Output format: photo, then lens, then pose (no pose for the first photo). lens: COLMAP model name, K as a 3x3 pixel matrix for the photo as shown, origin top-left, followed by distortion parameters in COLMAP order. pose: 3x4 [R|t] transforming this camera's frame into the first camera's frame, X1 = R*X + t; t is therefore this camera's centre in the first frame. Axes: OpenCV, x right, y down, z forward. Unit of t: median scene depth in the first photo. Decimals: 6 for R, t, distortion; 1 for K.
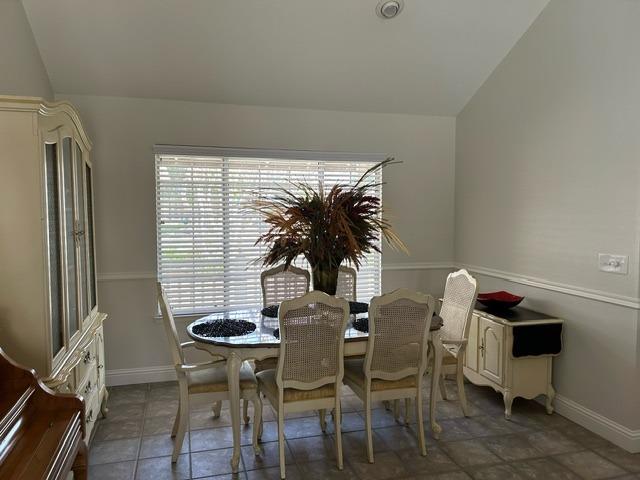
lens RADIAL K [[483.6, 0, 320.0], [0, 483.6, 240.0], [0, 0, 1]] dist [0.077802, -0.085568]
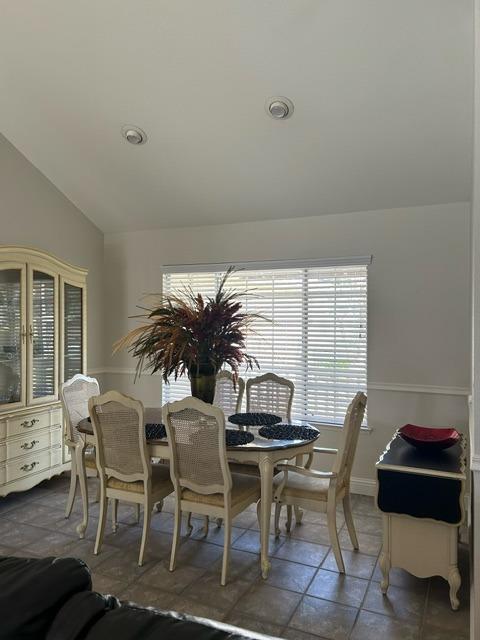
lens RADIAL K [[498.7, 0, 240.0], [0, 498.7, 320.0], [0, 0, 1]] dist [0.048501, -0.003883]
pose [[0.745372, -0.003929, -0.666637, 0.735223], [-0.036808, 0.998215, -0.047038, -0.011794], [0.665632, 0.059599, 0.743897, 0.240362]]
